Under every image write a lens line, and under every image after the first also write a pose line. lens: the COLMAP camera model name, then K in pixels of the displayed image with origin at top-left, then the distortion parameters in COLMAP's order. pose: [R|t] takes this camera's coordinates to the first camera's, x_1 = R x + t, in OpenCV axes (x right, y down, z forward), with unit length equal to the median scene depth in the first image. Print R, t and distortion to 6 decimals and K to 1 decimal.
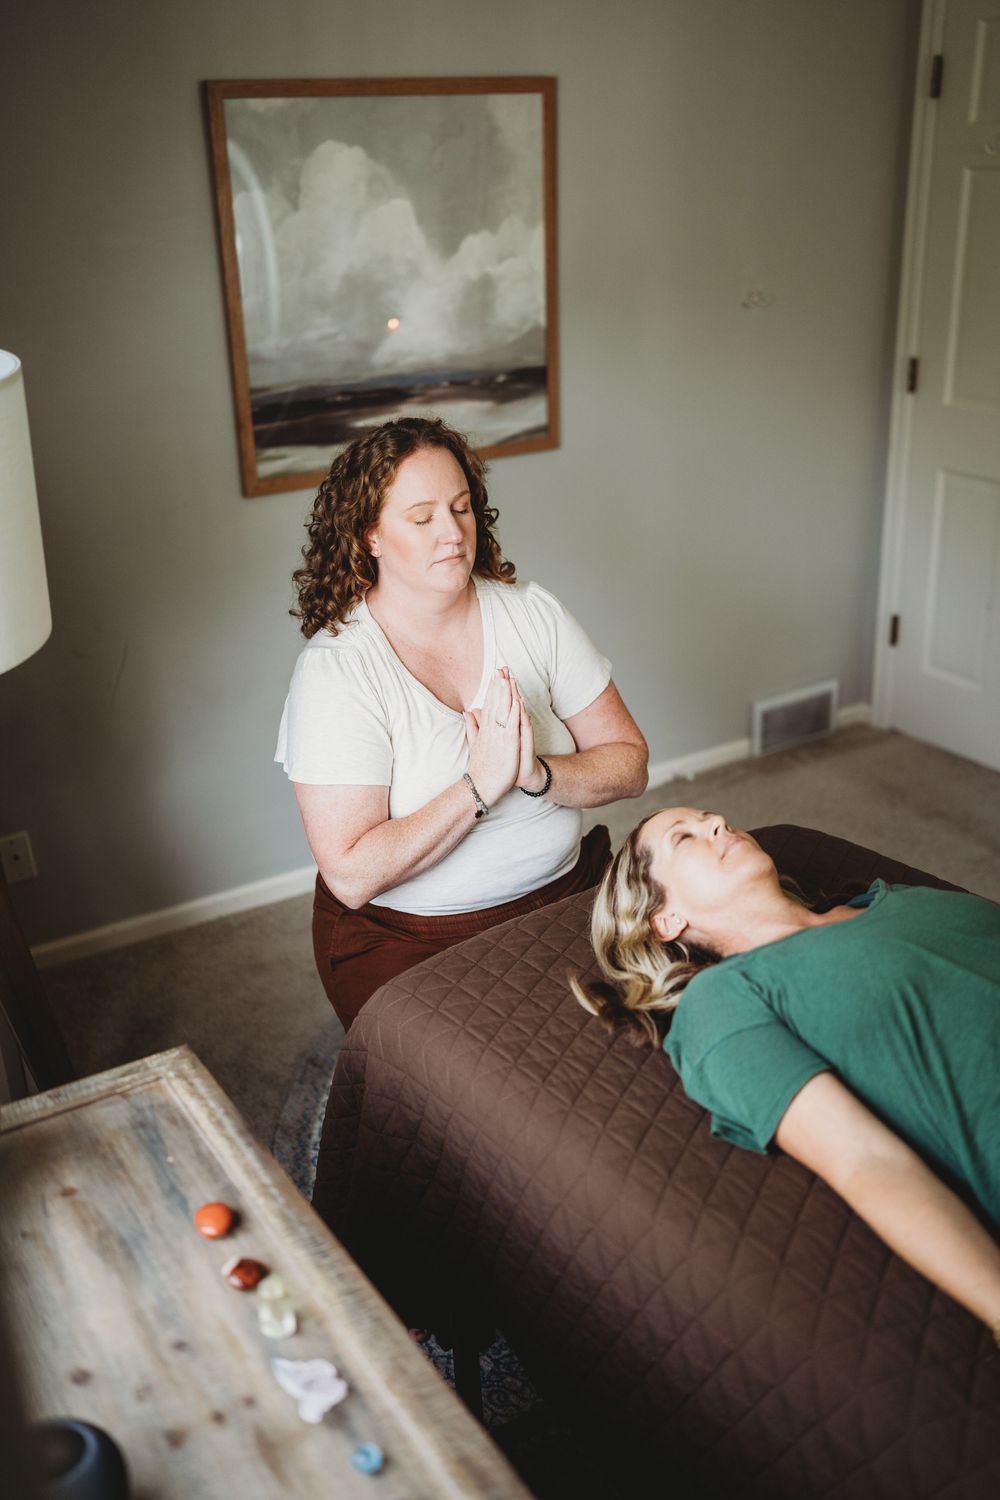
lens RADIAL K [[1422.8, 0, 500.0], [0, 1422.8, 750.0], [0, 0, 1]] dist [-0.039716, 0.167146]
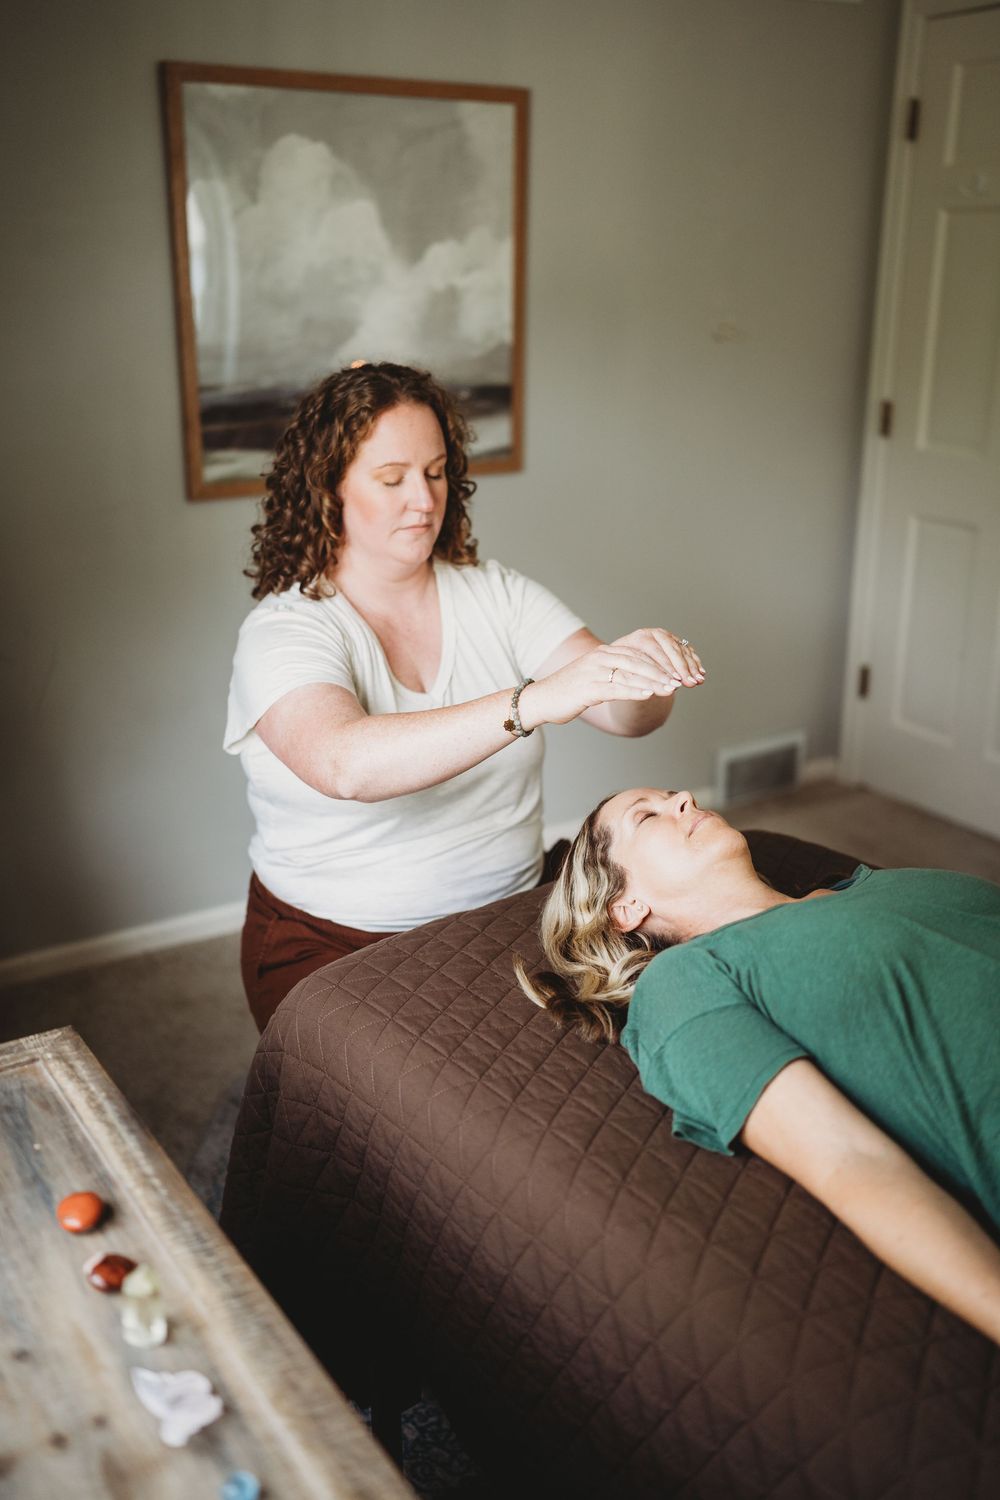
lens RADIAL K [[1422.8, 0, 500.0], [0, 1422.8, 750.0], [0, 0, 1]] dist [-0.039716, 0.167146]
pose [[0.999194, 0.029572, 0.027144, 0.013535], [-0.027589, 0.997114, -0.070722, 0.101264], [-0.029157, 0.069916, 0.997127, 0.125409]]
